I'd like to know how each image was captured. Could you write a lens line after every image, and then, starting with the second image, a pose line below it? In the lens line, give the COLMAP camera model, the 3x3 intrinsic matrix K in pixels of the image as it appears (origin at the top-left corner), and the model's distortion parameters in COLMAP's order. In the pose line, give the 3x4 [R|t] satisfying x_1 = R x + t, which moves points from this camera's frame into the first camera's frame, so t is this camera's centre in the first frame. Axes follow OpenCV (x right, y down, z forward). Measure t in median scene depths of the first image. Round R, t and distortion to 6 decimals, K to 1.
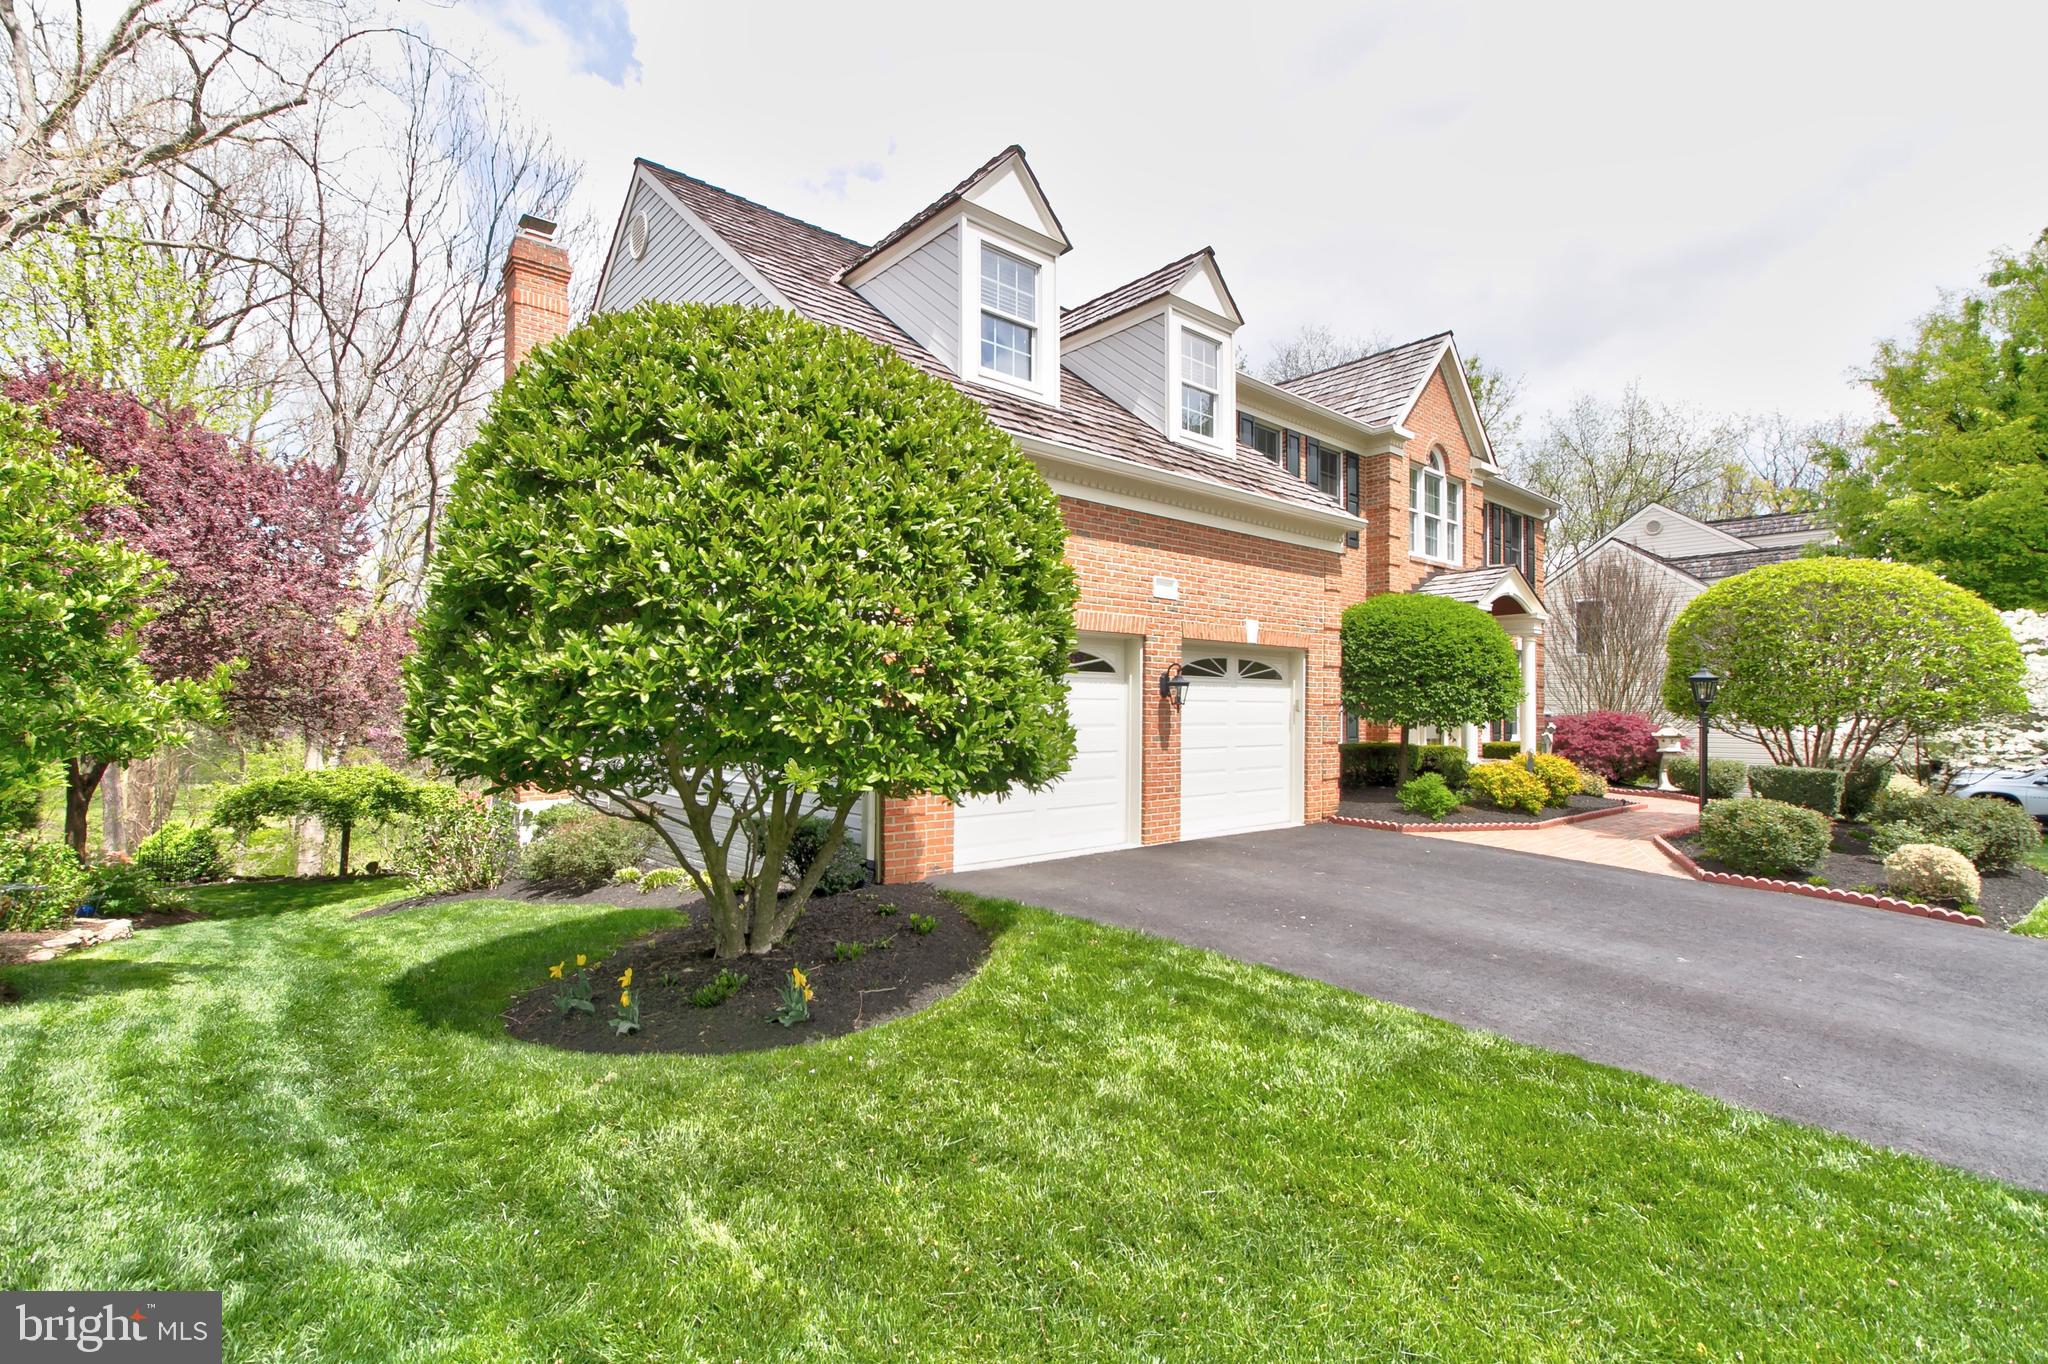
lens RADIAL K [[954.3, 0, 1022.9], [0, 954.3, 696.9], [0, 0, 1]] dist [0.003372, 0.000357]
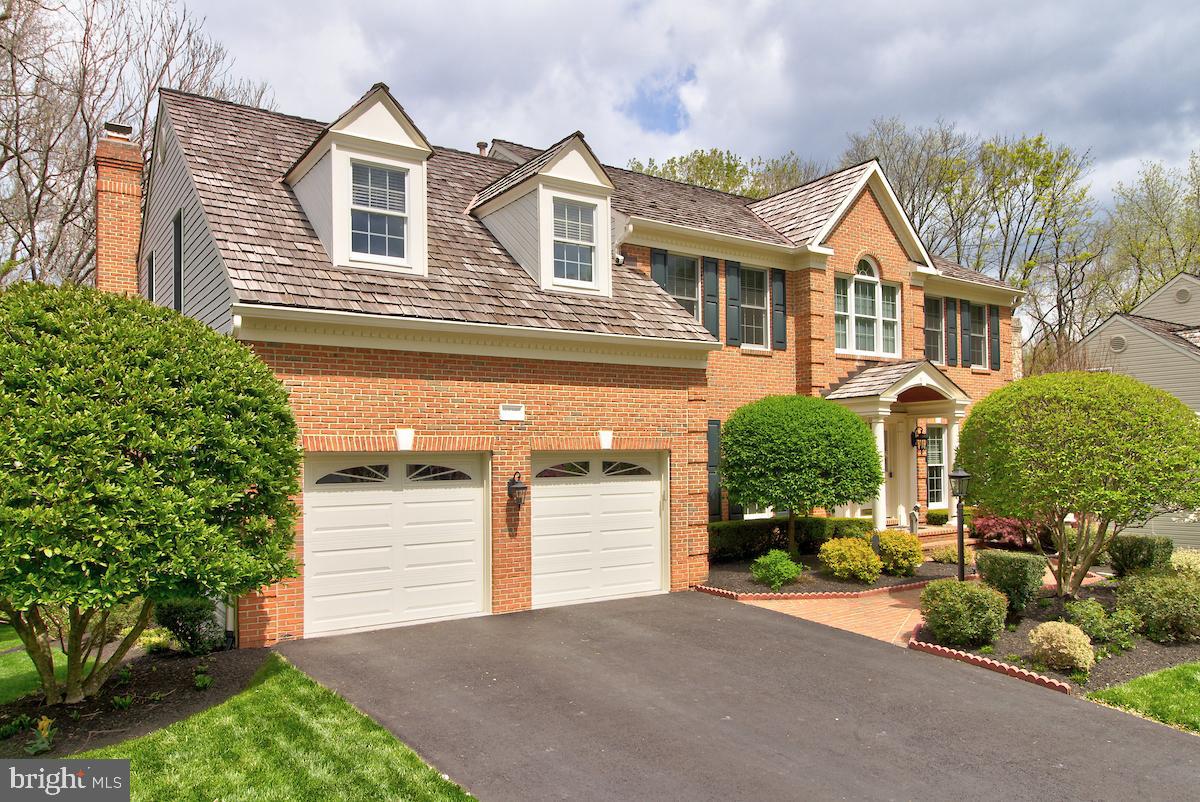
lens RADIAL K [[866.5, 0, 600.0], [0, 866.5, 438.8], [0, 0, 1]] dist [-0.000194, -0.000283]
pose [[0.992661, -0.018911, -0.119441, 0.337450], [0.018039, 0.999802, -0.008383, -0.055739], [0.119576, 0.006167, 0.992806, -0.117951]]
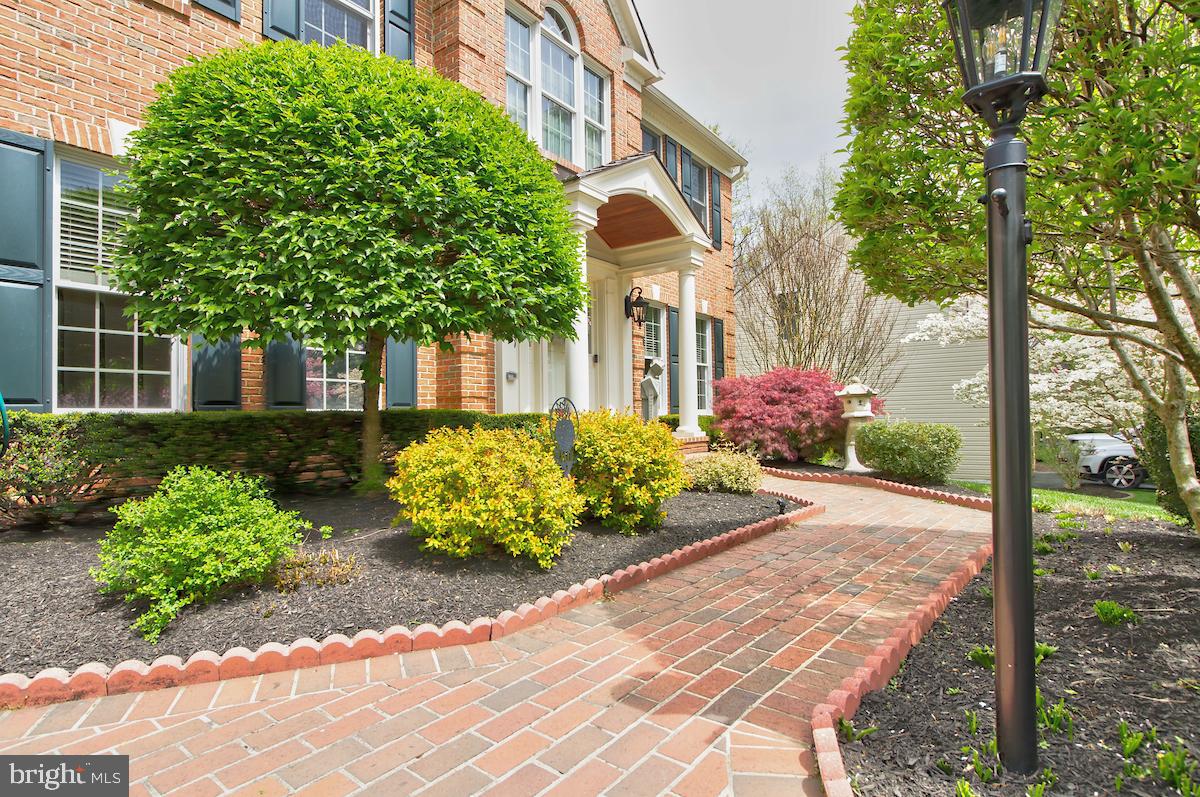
lens RADIAL K [[647.8, 0, 600.0], [0, 647.8, 398.5], [0, 0, 1]] dist [0.000680, 0.000003]
pose [[0.975475, -0.012159, 0.219774, 0.507900], [0.014973, 0.999826, -0.011144, 0.060894], [-0.219600, 0.014161, 0.975487, 0.755763]]
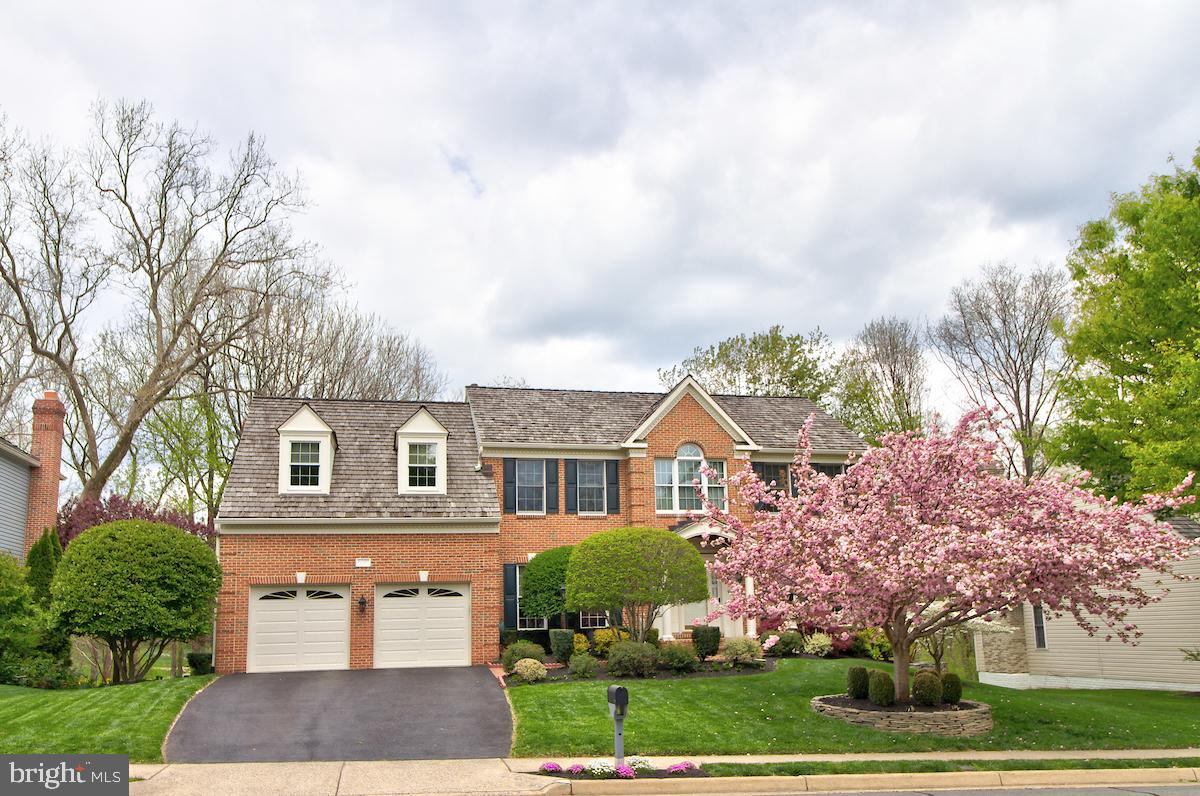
lens RADIAL K [[992.3, 0, 599.1], [0, 992.3, 450.5], [0, 0, 1]] dist [0.007638, -0.000919]
pose [[0.876175, -0.107799, -0.469783, 1.589363], [0.033690, 0.985982, -0.163416, 0.032835], [0.480814, 0.127354, 0.867525, -0.797909]]
